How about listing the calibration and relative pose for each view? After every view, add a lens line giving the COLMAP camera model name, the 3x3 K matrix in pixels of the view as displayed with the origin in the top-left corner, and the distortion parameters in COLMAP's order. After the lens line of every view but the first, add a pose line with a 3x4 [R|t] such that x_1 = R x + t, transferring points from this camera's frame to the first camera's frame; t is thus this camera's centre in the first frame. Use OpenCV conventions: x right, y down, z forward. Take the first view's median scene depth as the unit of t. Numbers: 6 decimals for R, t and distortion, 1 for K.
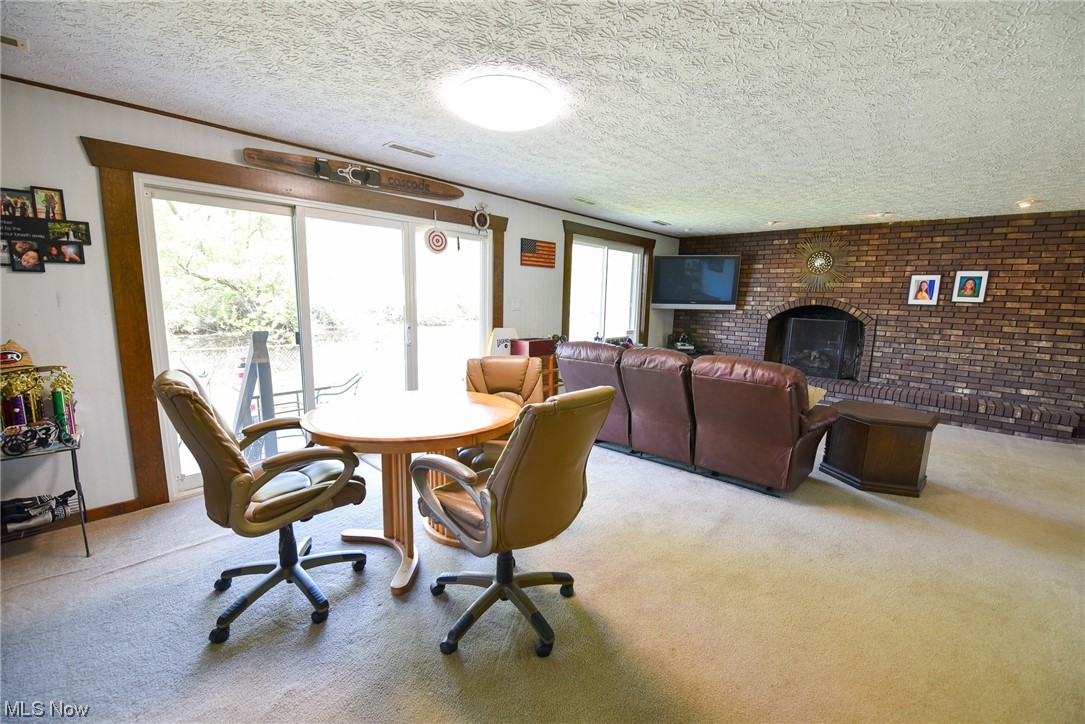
lens RADIAL K [[441.8, 0, 542.5], [0, 441.8, 362.0], [0, 0, 1]] dist [-0.000232, -0.000008]
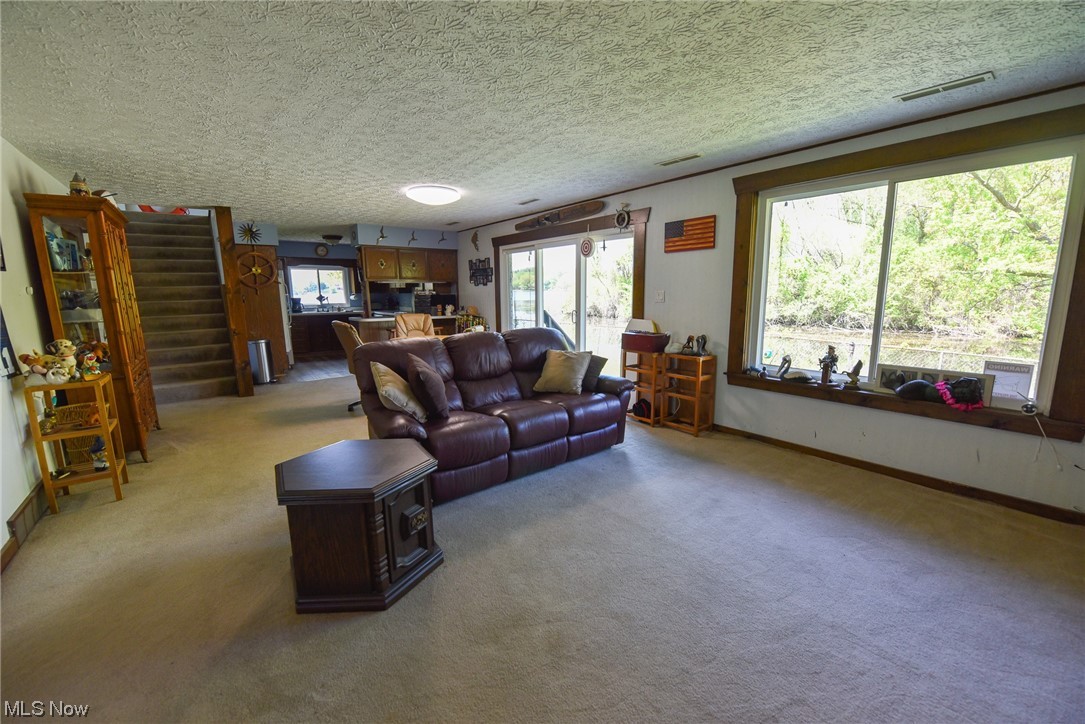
lens RADIAL K [[441.8, 0, 542.5], [0, 441.8, 362.0], [0, 0, 1]] dist [-0.000232, -0.000008]
pose [[-0.187786, 0.172904, -0.966872, 1.040149], [-0.100991, 0.975768, 0.194109, -0.169477], [0.977004, 0.134096, -0.165774, 1.049400]]
